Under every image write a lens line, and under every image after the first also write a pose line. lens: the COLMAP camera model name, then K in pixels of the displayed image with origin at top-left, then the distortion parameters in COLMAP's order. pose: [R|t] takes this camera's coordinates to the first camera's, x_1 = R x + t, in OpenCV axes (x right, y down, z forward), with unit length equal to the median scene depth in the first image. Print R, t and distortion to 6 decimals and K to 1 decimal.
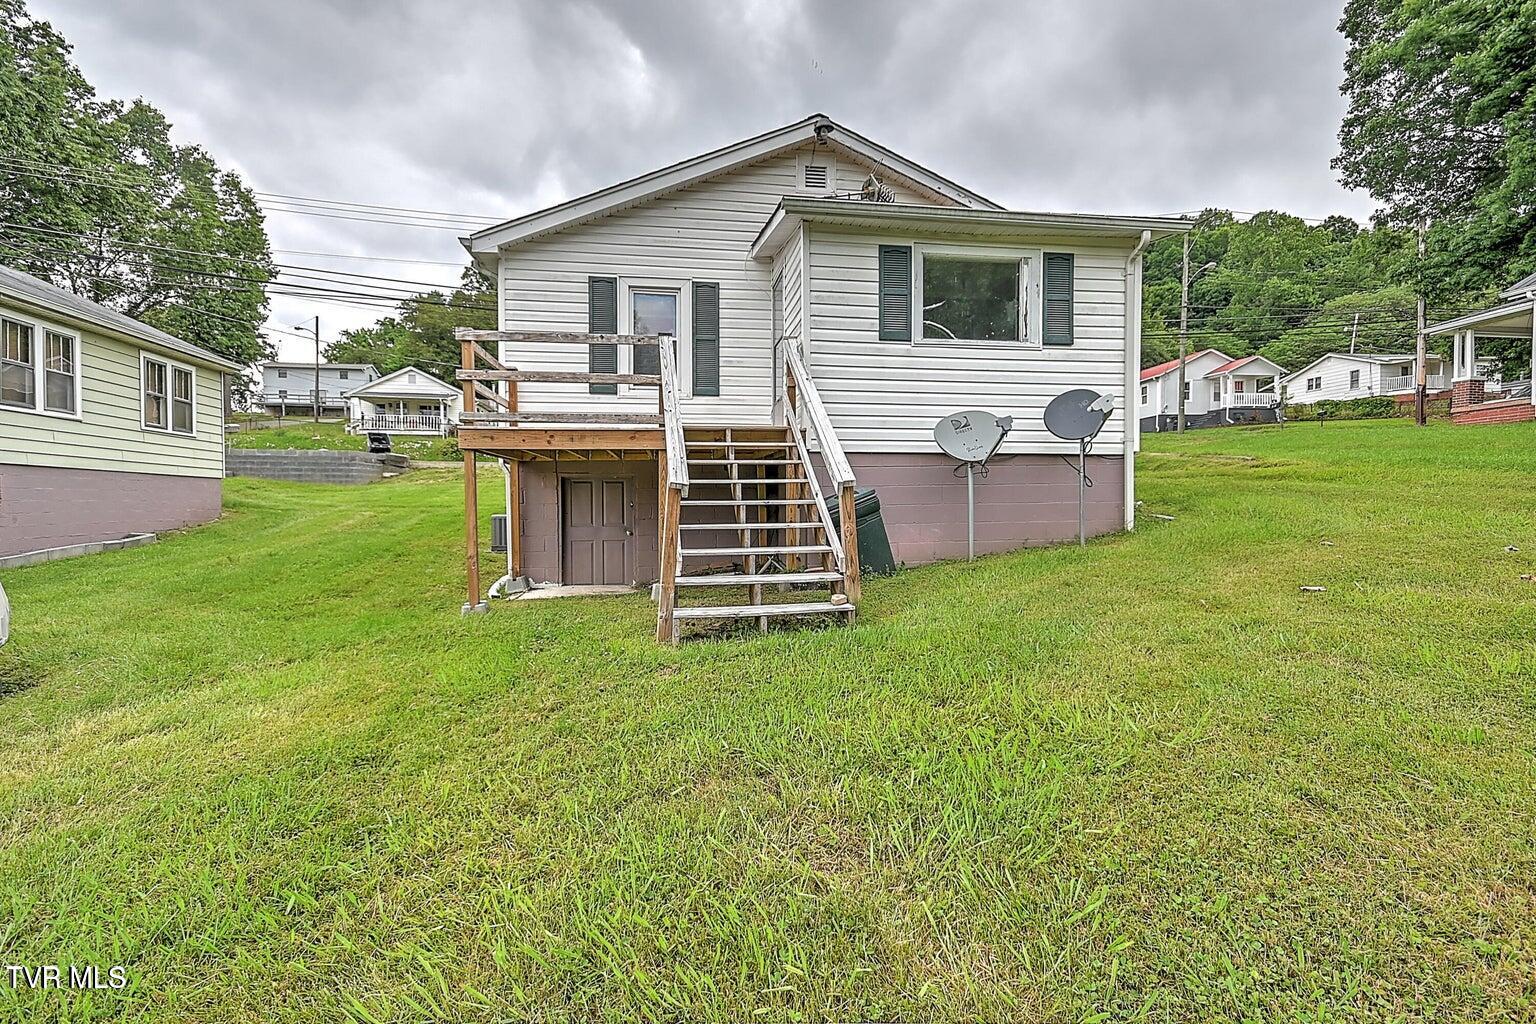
lens RADIAL K [[715.7, 0, 770.1], [0, 715.7, 510.1], [0, 0, 1]] dist [0.028072, -0.016432]
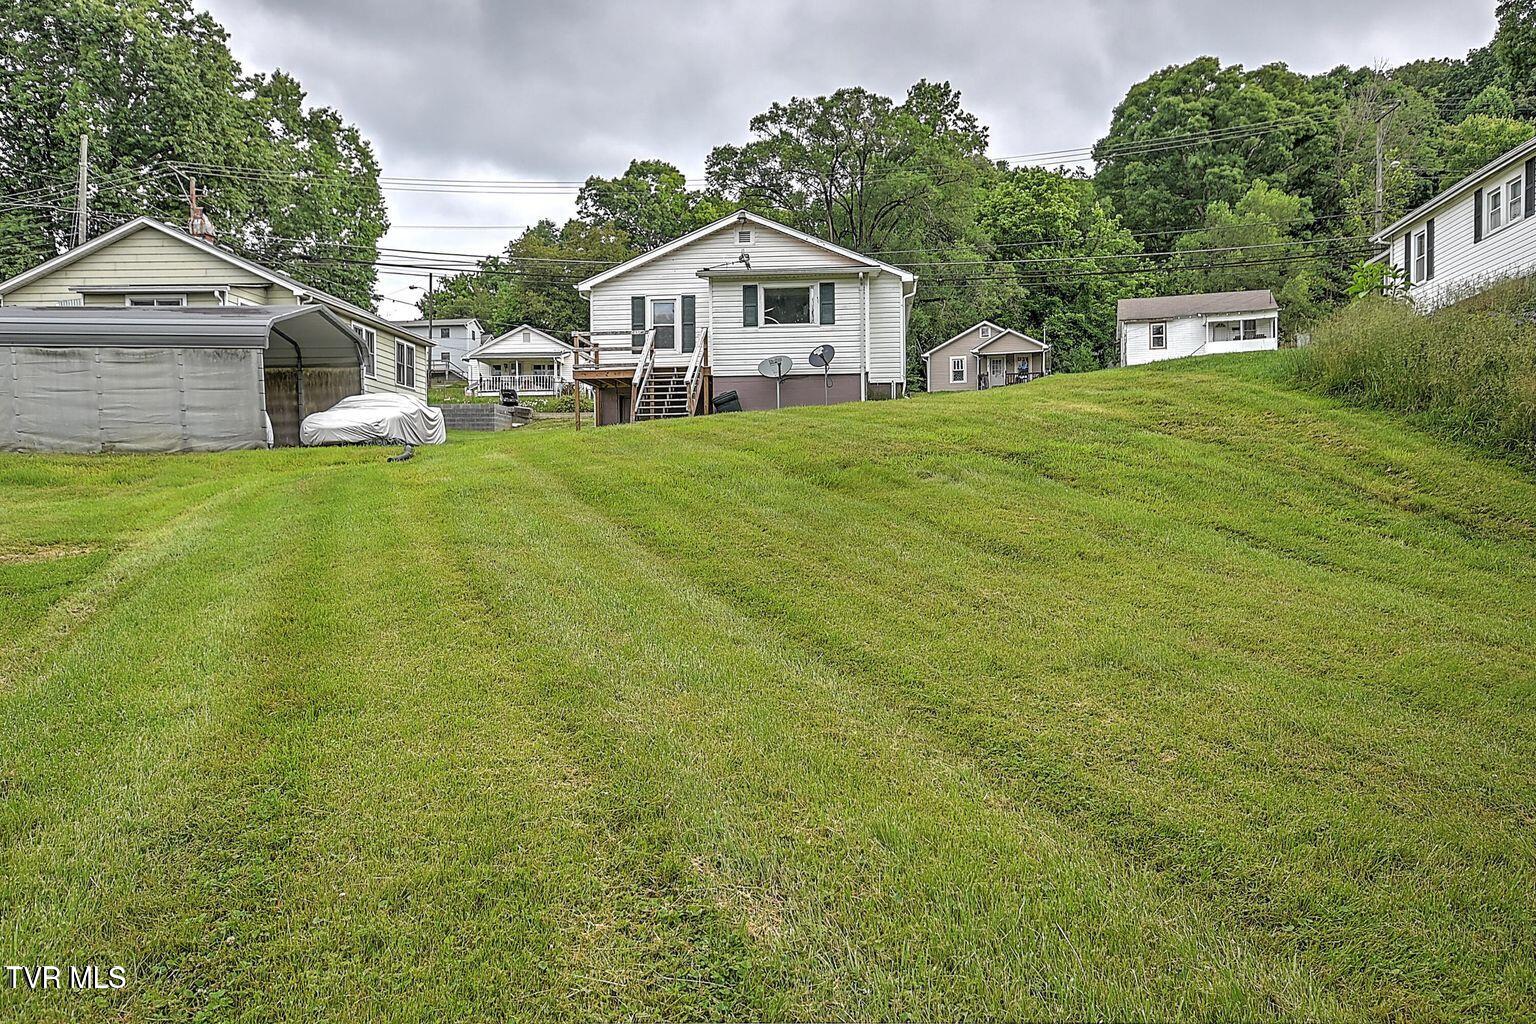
lens RADIAL K [[1199.8, 0, 736.8], [0, 1199.8, 515.0], [0, 0, 1]] dist [0.010829, 0.008587]
pose [[0.963453, -0.004200, -0.267844, 0.222776], [0.001947, 0.999960, -0.008676, 0.076611], [0.267870, 0.007838, 0.963423, -0.518607]]
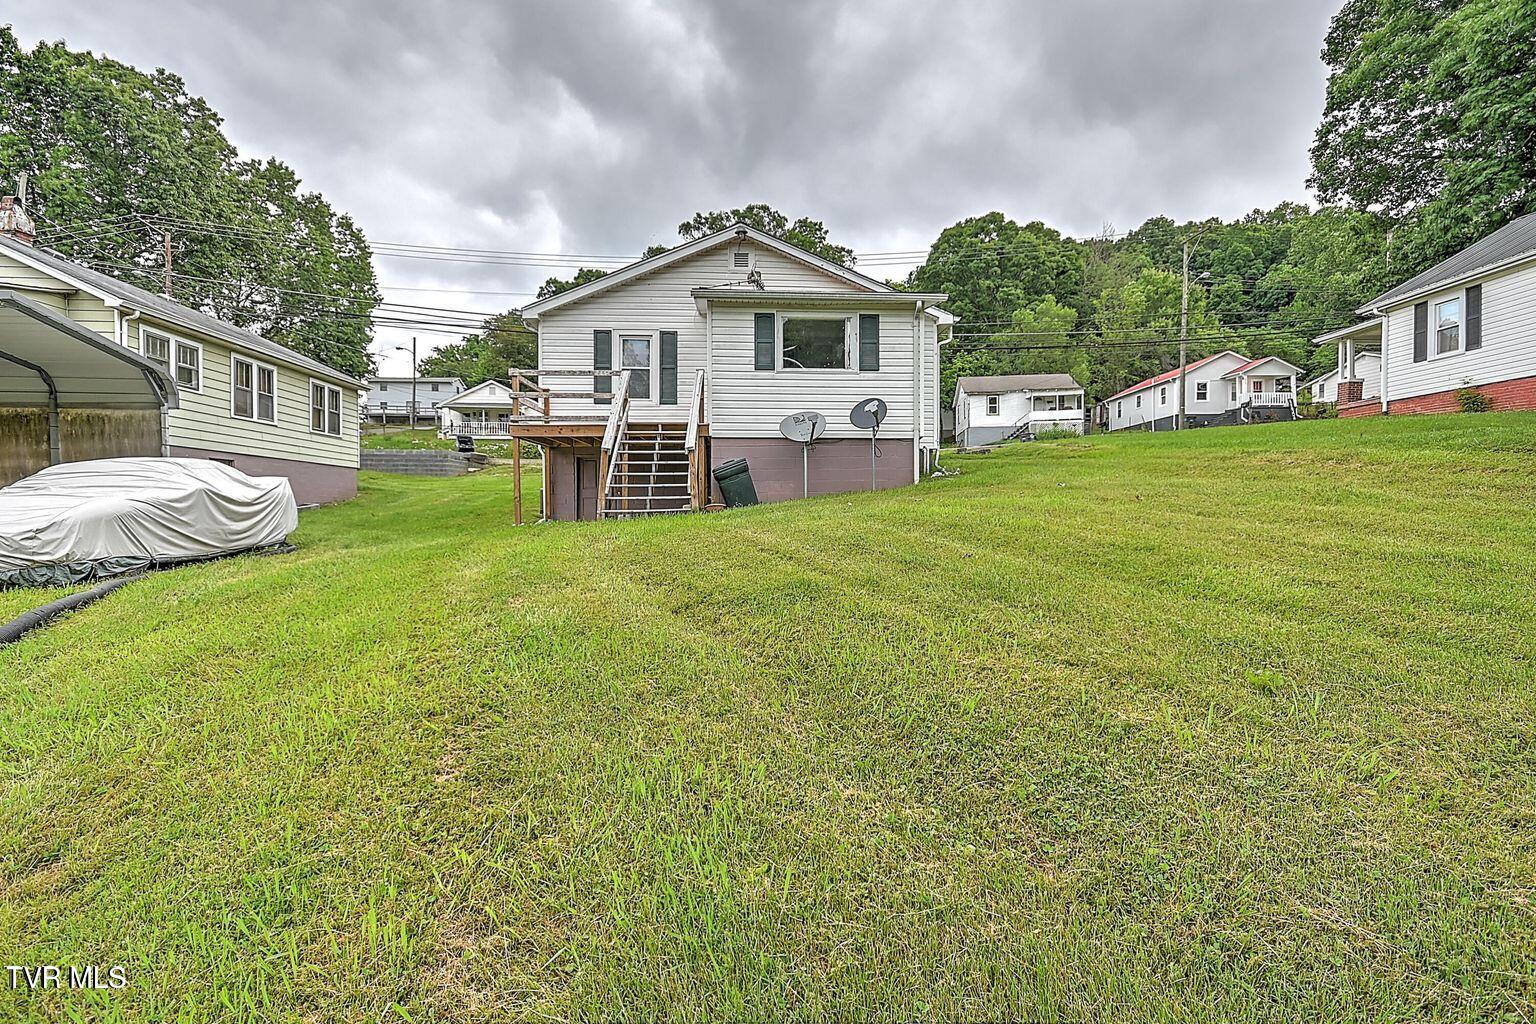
lens RADIAL K [[722.9, 0, 768.0], [0, 722.9, 512.0], [0, 0, 1]] dist [0.011638, -0.000356]
pose [[0.995033, 0.002106, -0.099522, 0.067558], [-0.002625, 0.999984, -0.005087, 0.019300], [0.099509, 0.005323, 0.995022, -0.127582]]
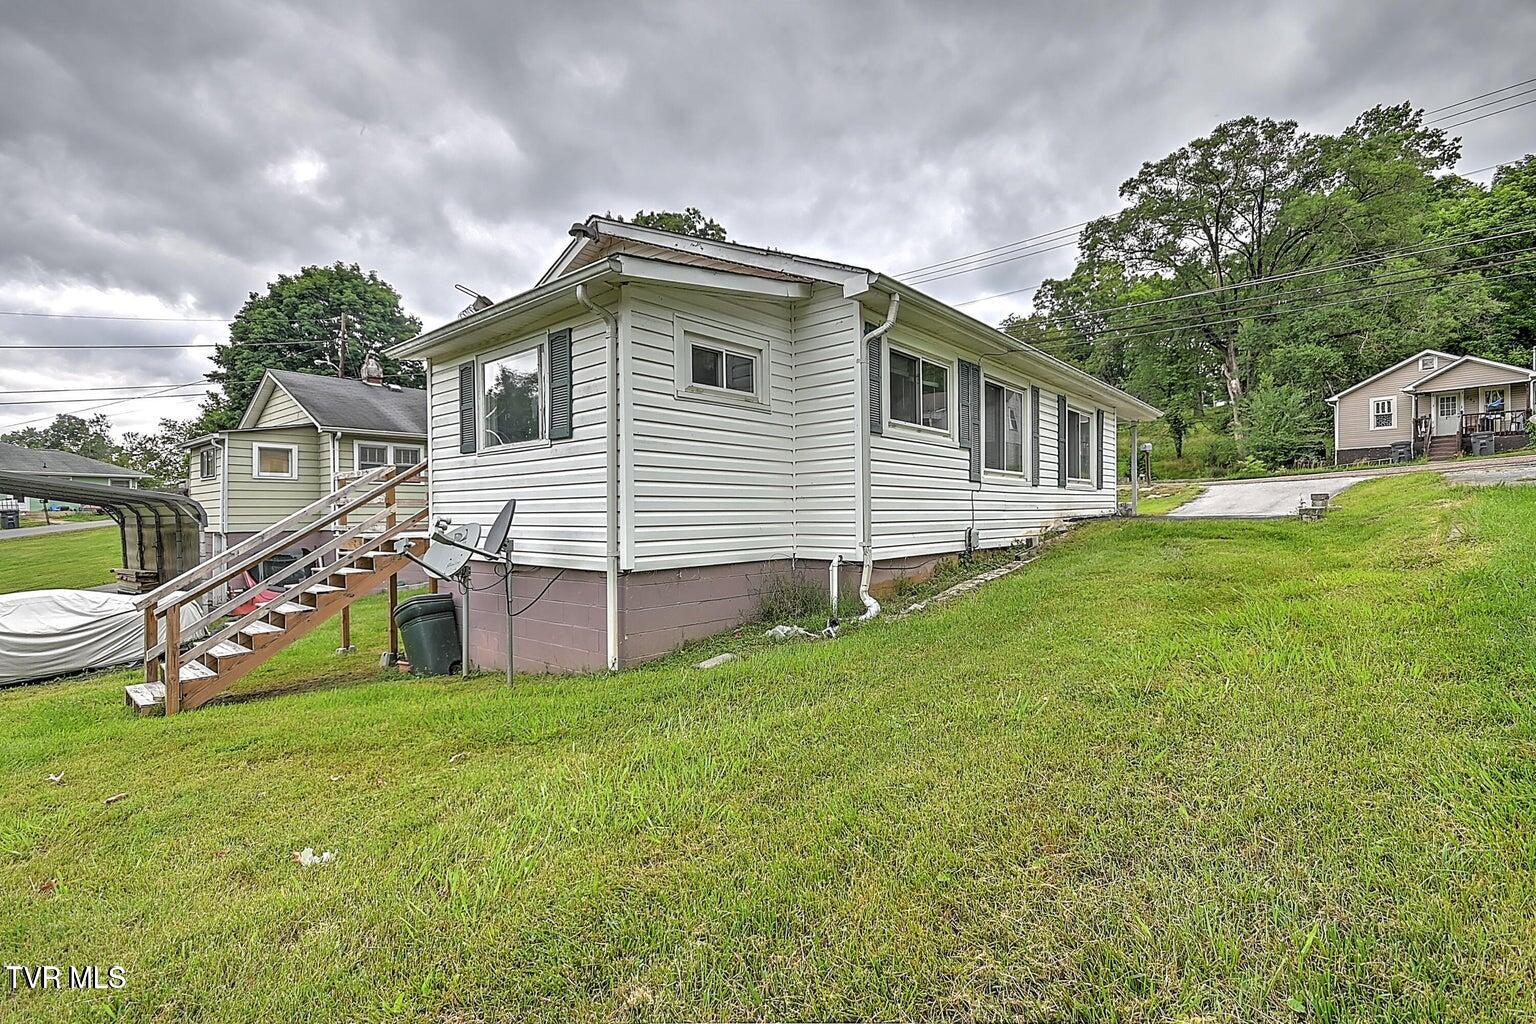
lens RADIAL K [[677.0, 0, 769.7], [0, 677.0, 507.4], [0, 0, 1]] dist [0.008788, 0.000555]
pose [[0.630806, -0.006294, -0.775915, 0.235257], [0.002199, 0.999978, -0.006324, -0.029073], [0.775938, 0.002283, 0.630806, 0.139056]]
